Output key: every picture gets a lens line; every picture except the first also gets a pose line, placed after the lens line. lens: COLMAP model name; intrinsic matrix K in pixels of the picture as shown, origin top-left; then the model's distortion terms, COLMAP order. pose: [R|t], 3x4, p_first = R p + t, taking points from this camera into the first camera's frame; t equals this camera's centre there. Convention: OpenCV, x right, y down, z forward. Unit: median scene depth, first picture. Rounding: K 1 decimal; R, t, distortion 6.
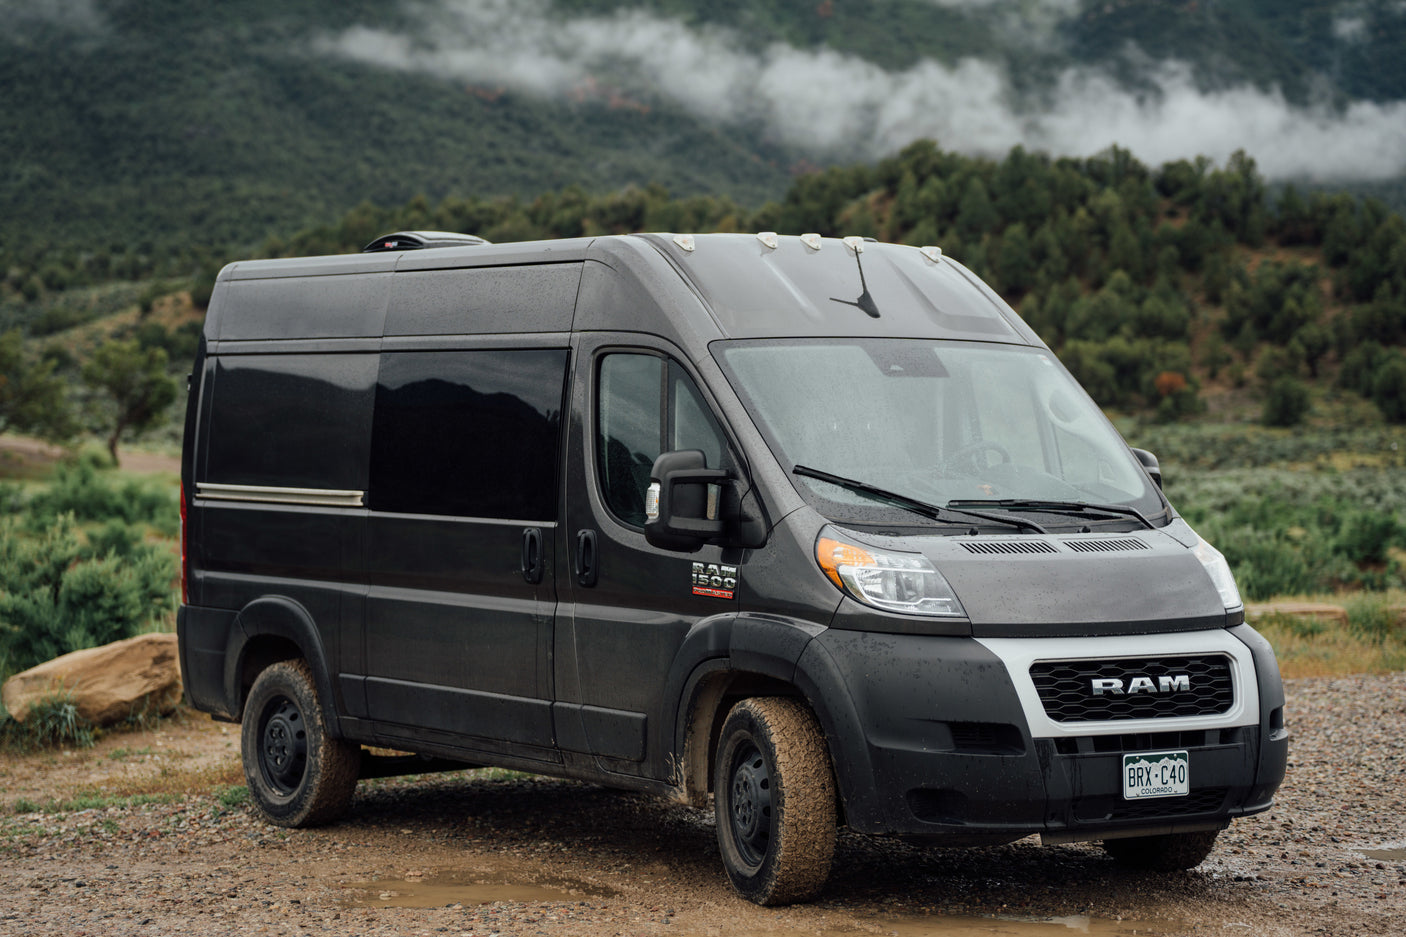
lens RADIAL K [[2927.9, 0, 703.6], [0, 2927.9, 462.1], [0, 0, 1]] dist [0.707864, 0.000000]
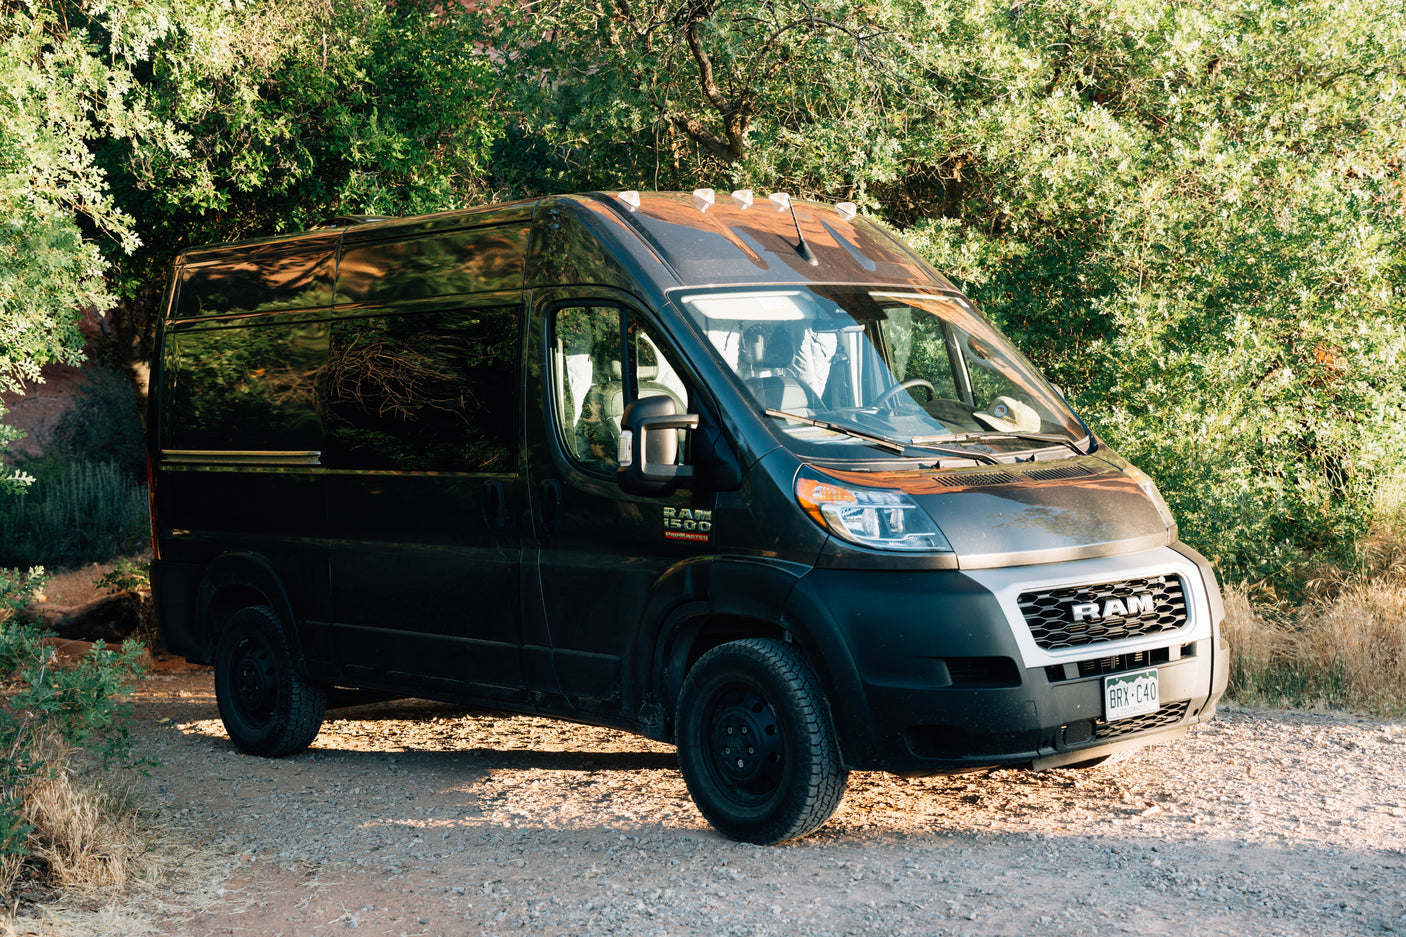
lens RADIAL K [[1970.4, 0, 694.7], [0, 1970.4, 470.5], [0, 0, 1]] dist [0.195551, 0.000000]
pose [[0.994813, -0.040873, 0.093150, -0.054447], [0.038529, 0.998897, 0.026829, 0.003396], [-0.094144, -0.023100, 0.995291, 0.311753]]
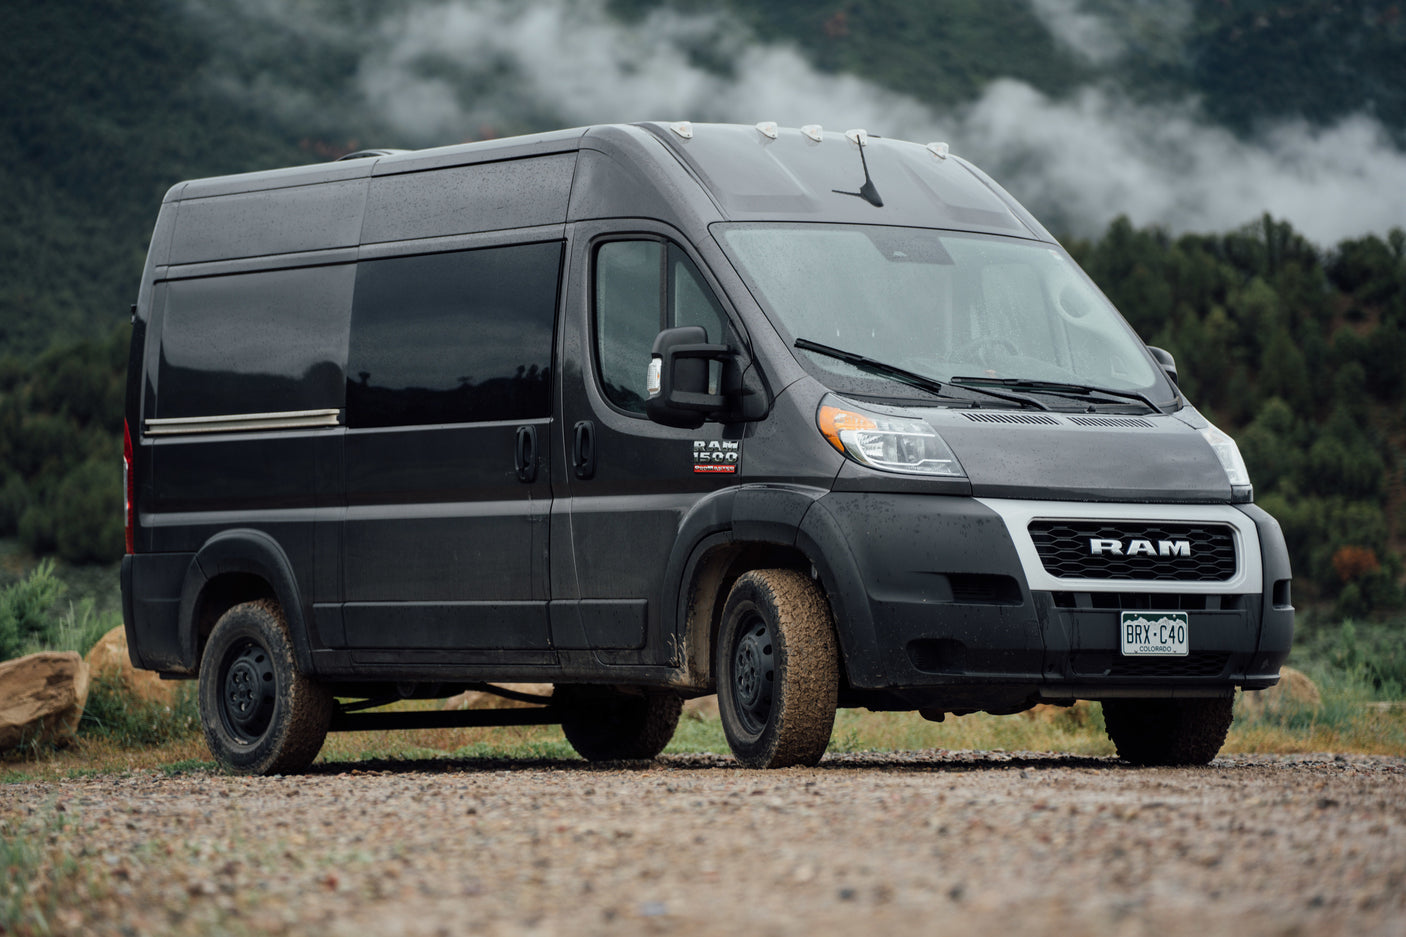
lens RADIAL K [[4382.9, 0, 698.2], [0, 4382.9, 460.6], [0, 0, 1]] dist [1.645589, 0.000000]
pose [[0.999952, -0.003391, 0.009239, -0.015575], [0.003884, 0.998541, -0.053865, 0.117400], [-0.009043, 0.053898, 0.998505, -0.470281]]
